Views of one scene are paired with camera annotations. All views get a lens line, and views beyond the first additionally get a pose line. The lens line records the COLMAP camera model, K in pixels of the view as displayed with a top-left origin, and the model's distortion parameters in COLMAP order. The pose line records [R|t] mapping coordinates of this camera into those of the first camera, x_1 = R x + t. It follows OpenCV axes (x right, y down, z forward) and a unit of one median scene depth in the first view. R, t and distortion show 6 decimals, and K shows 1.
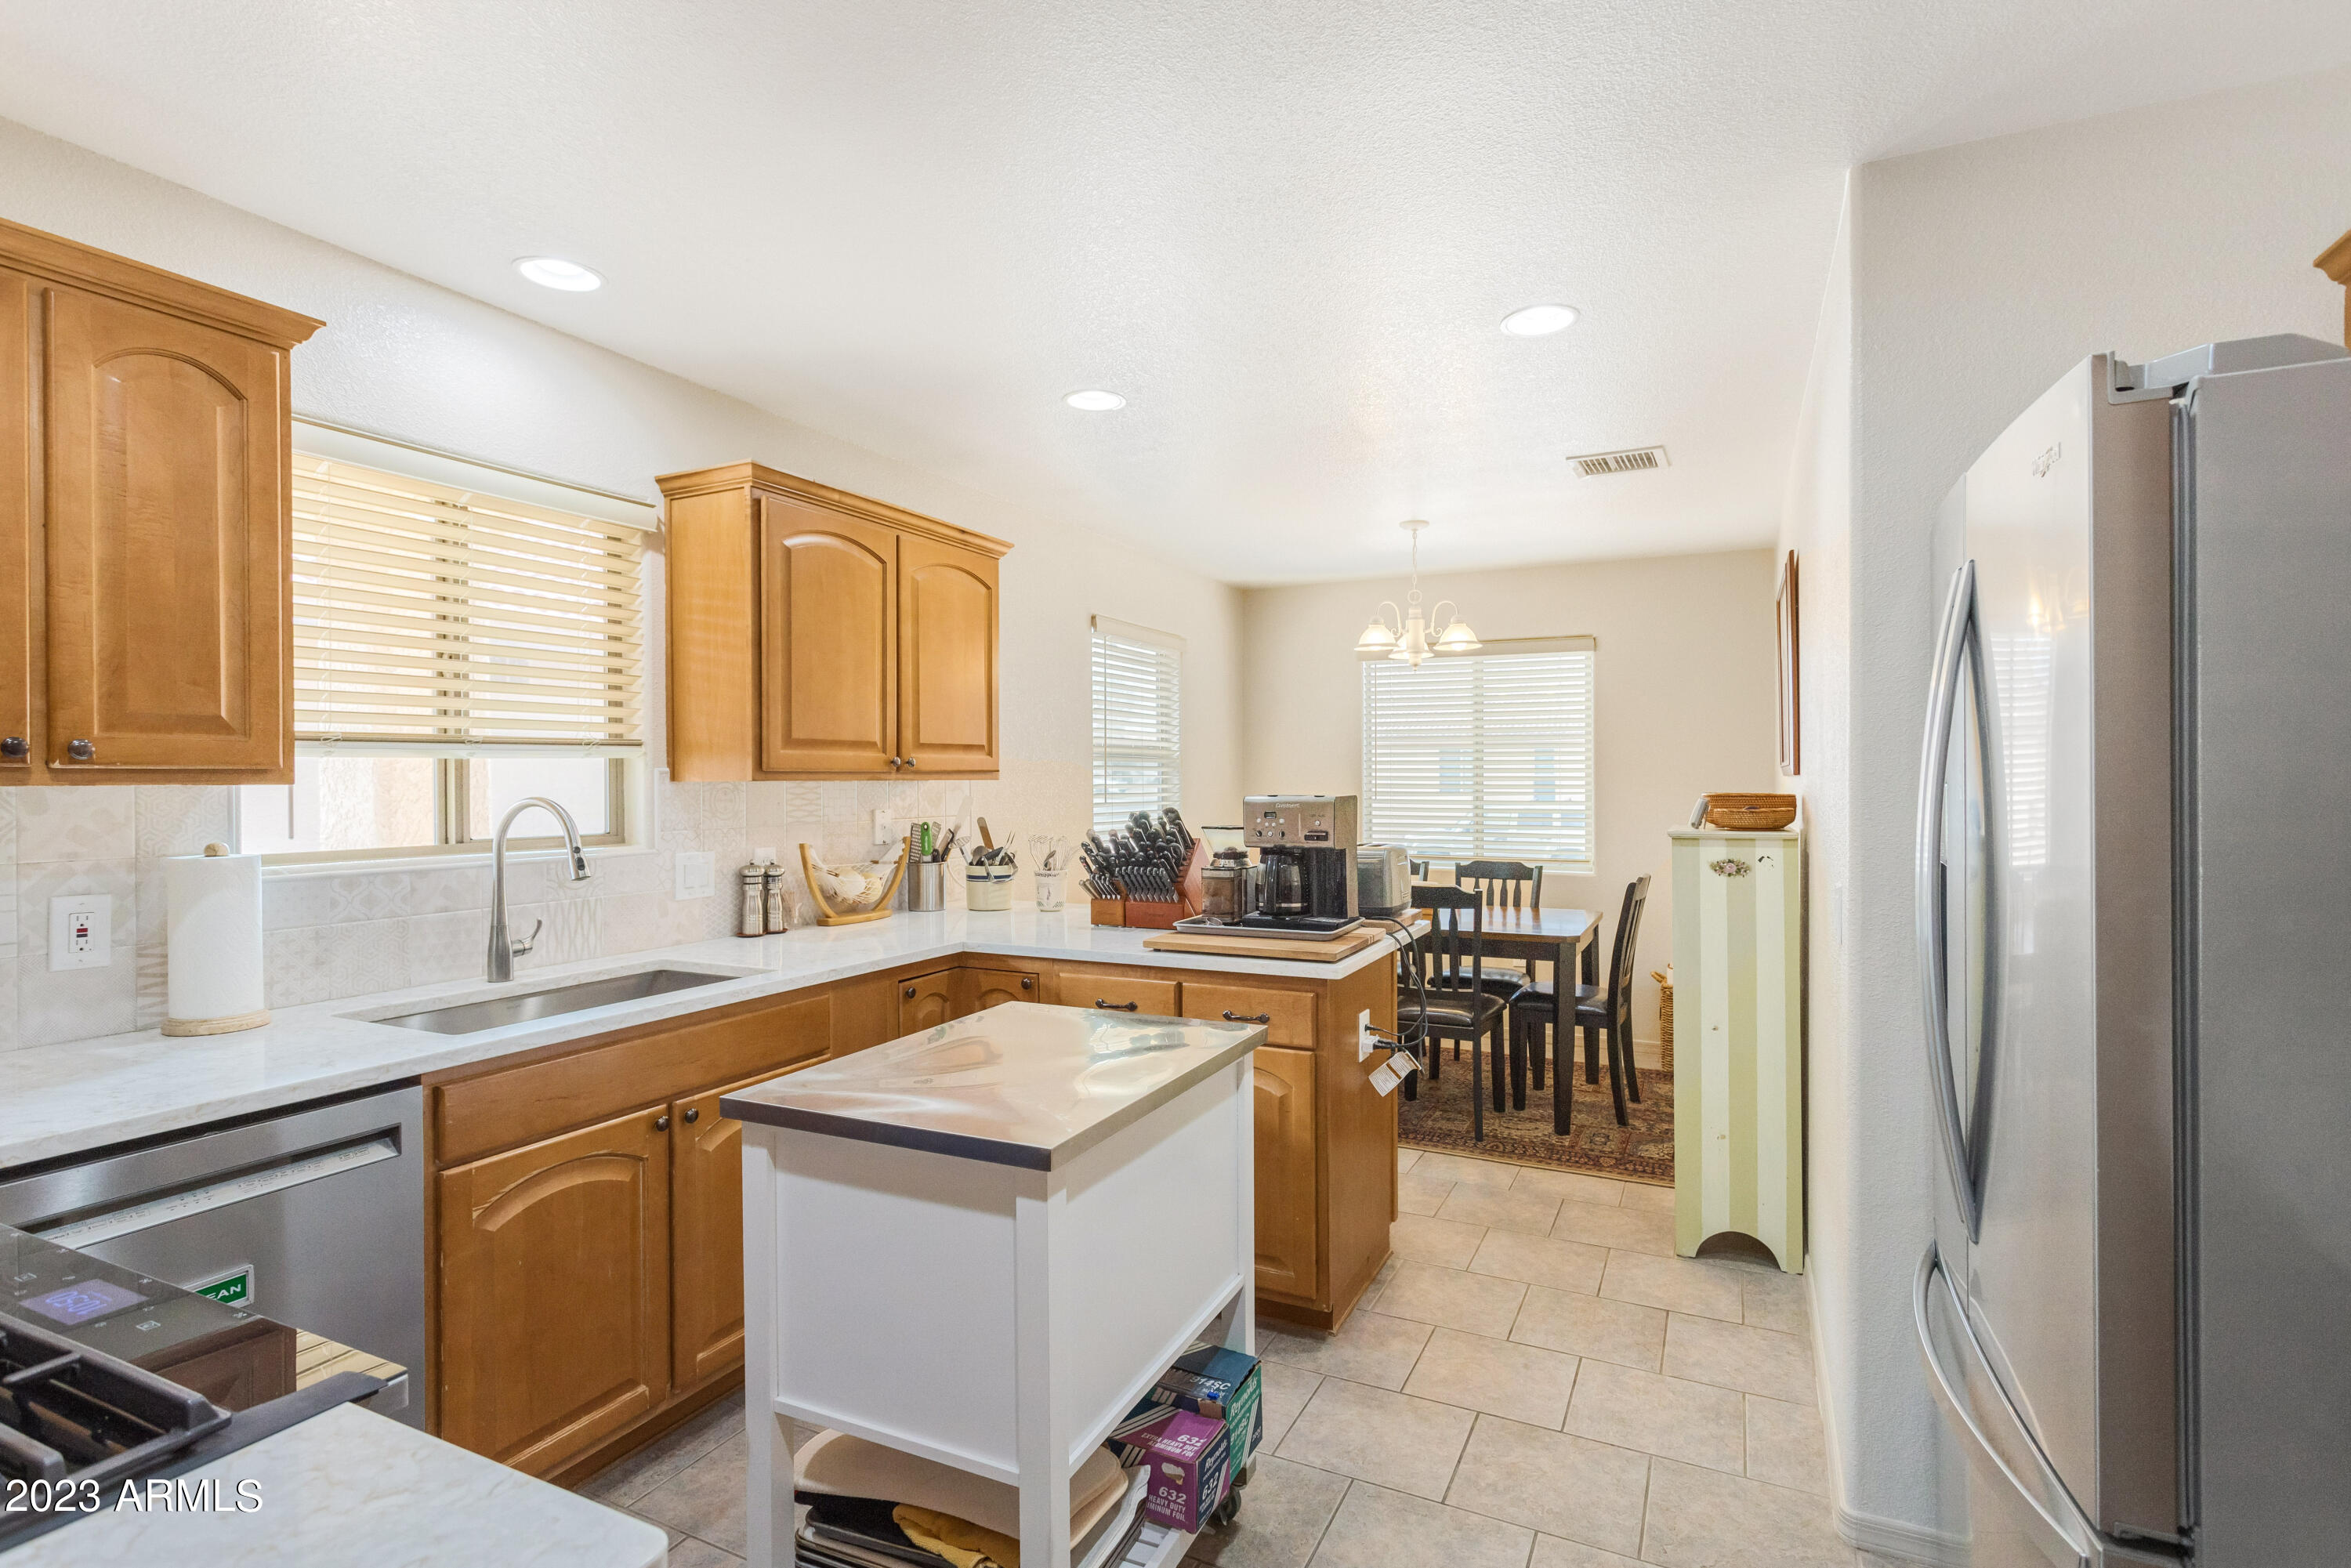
lens RADIAL K [[1136.0, 0, 1178.7], [0, 1136.0, 784.1], [0, 0, 1]] dist [-0.004206, -0.000720]
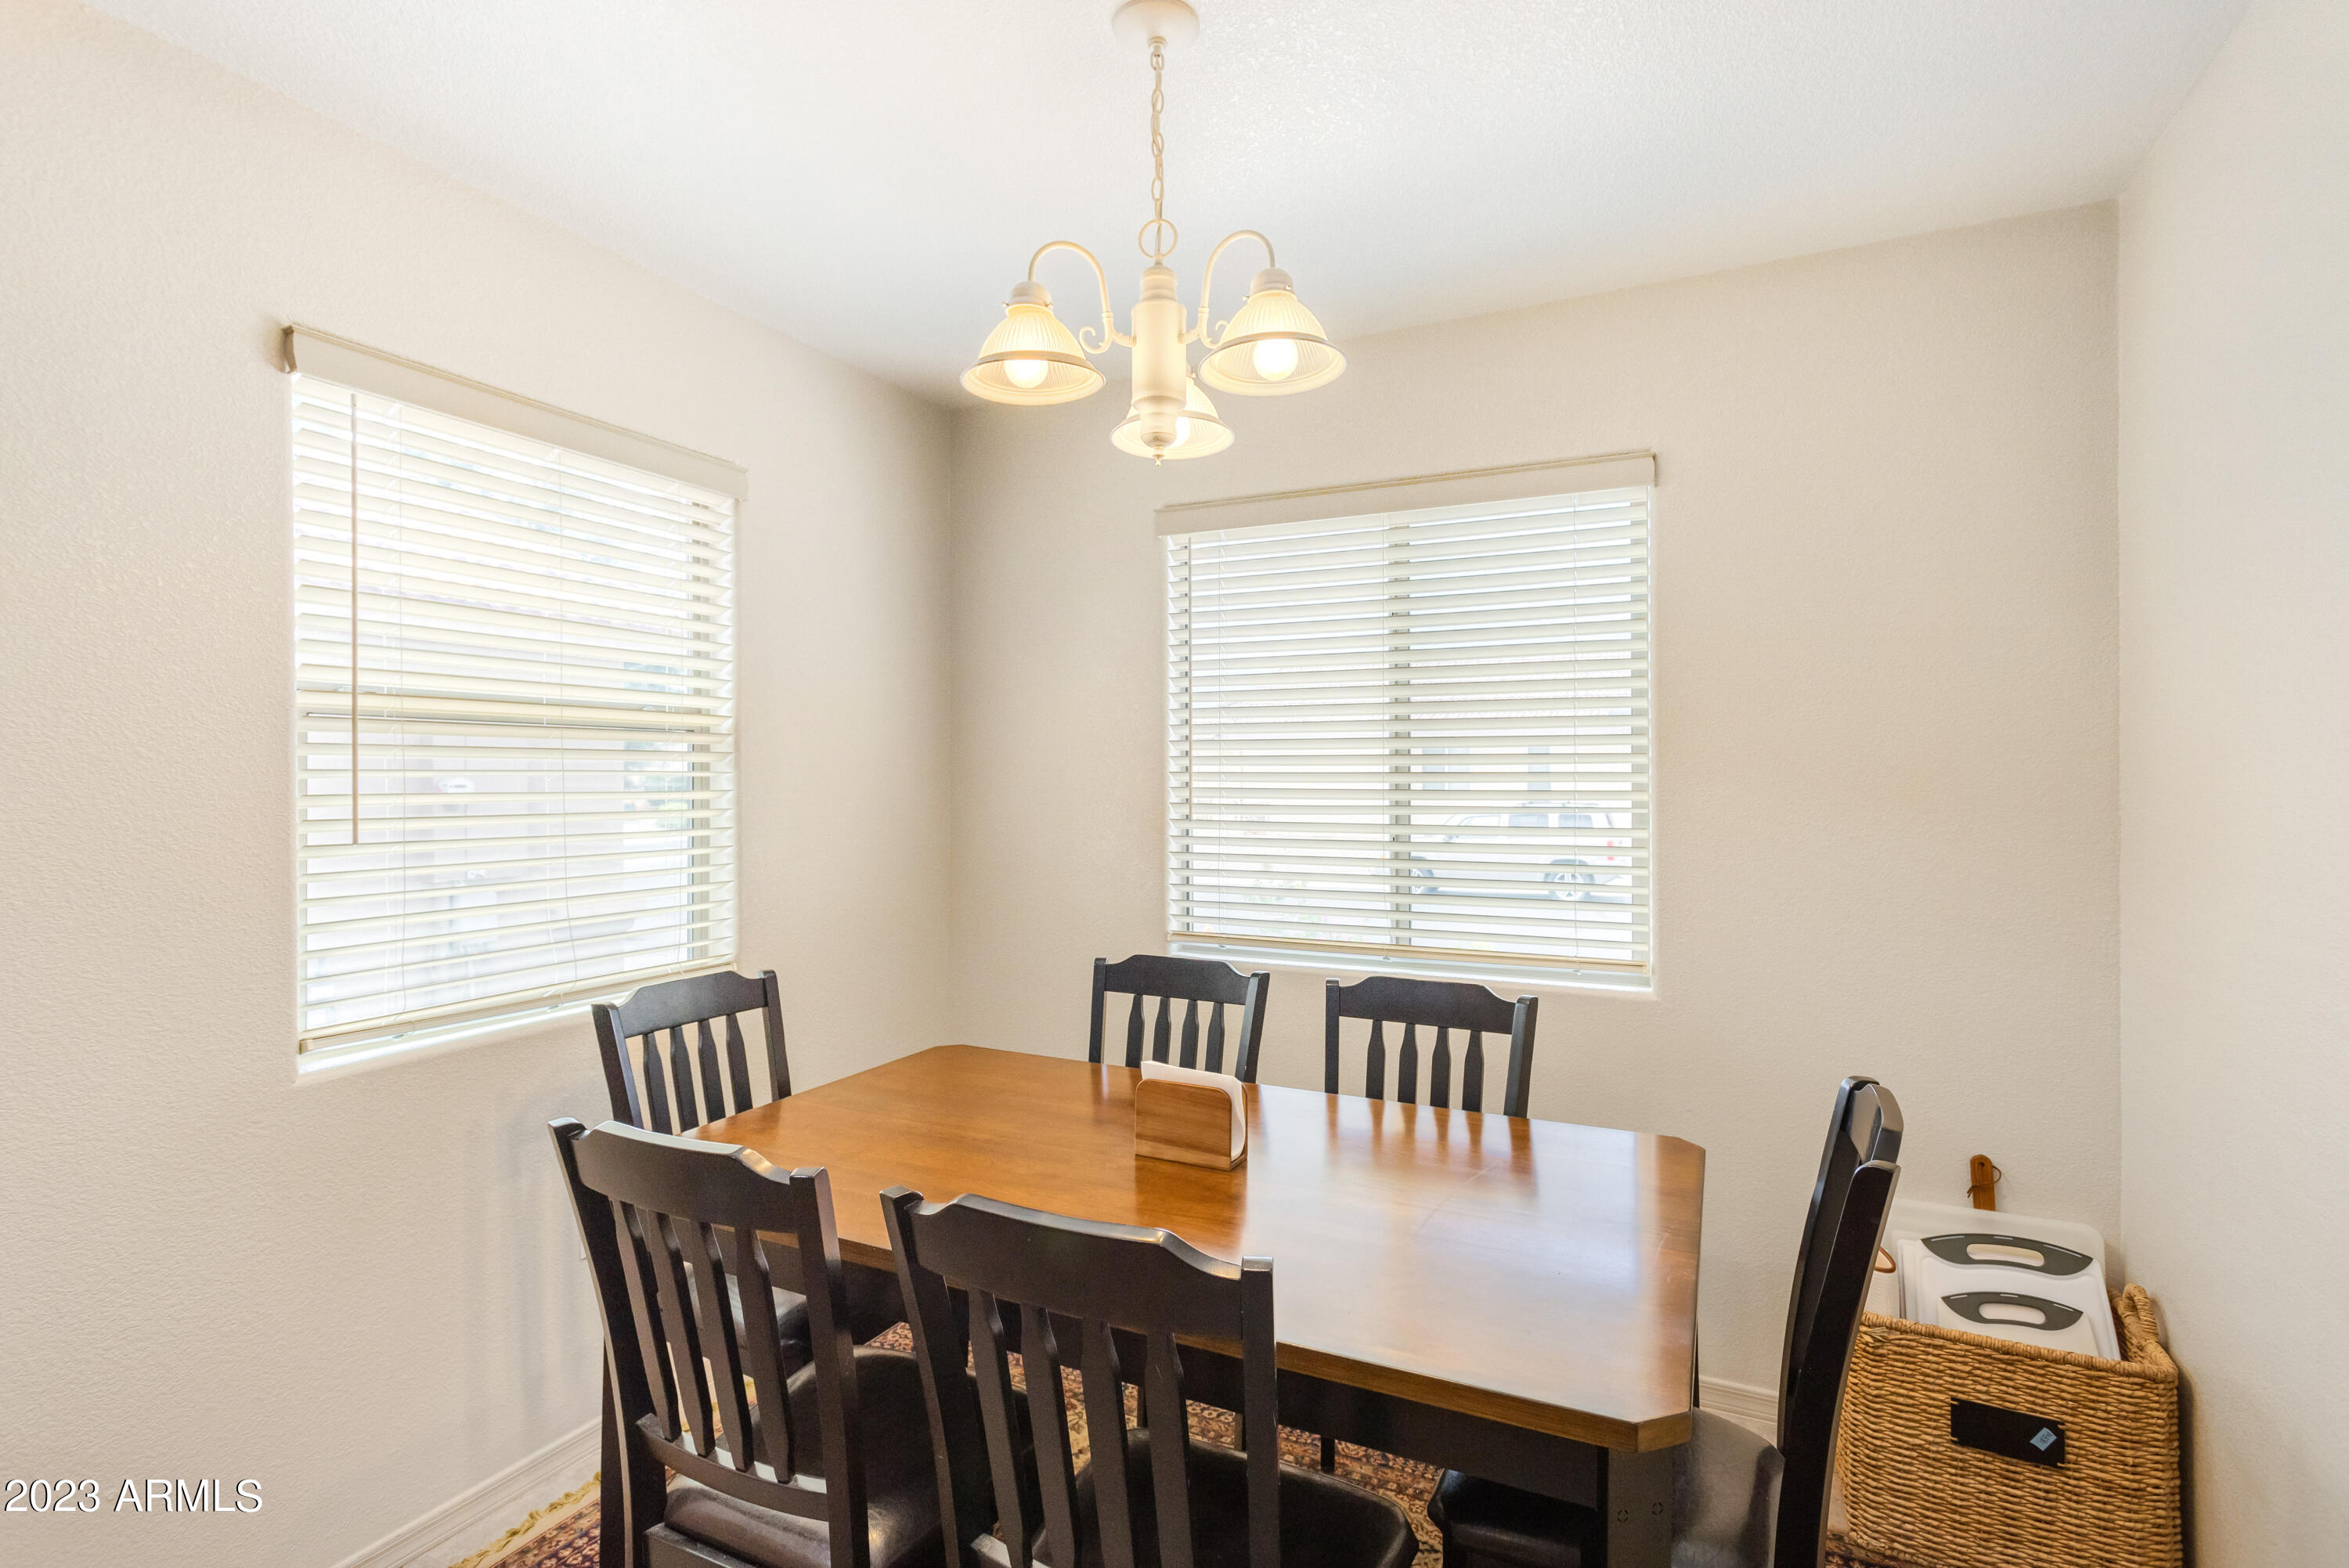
lens RADIAL K [[1127.9, 0, 1172.1], [0, 1127.9, 776.5], [0, 0, 1]] dist [-0.000936, -0.000021]
pose [[0.999999, -0.000242, -0.001441, 0.191903], [0.000232, 0.999977, -0.006761, -0.002738], [0.001443, 0.006761, 0.999976, 0.600392]]
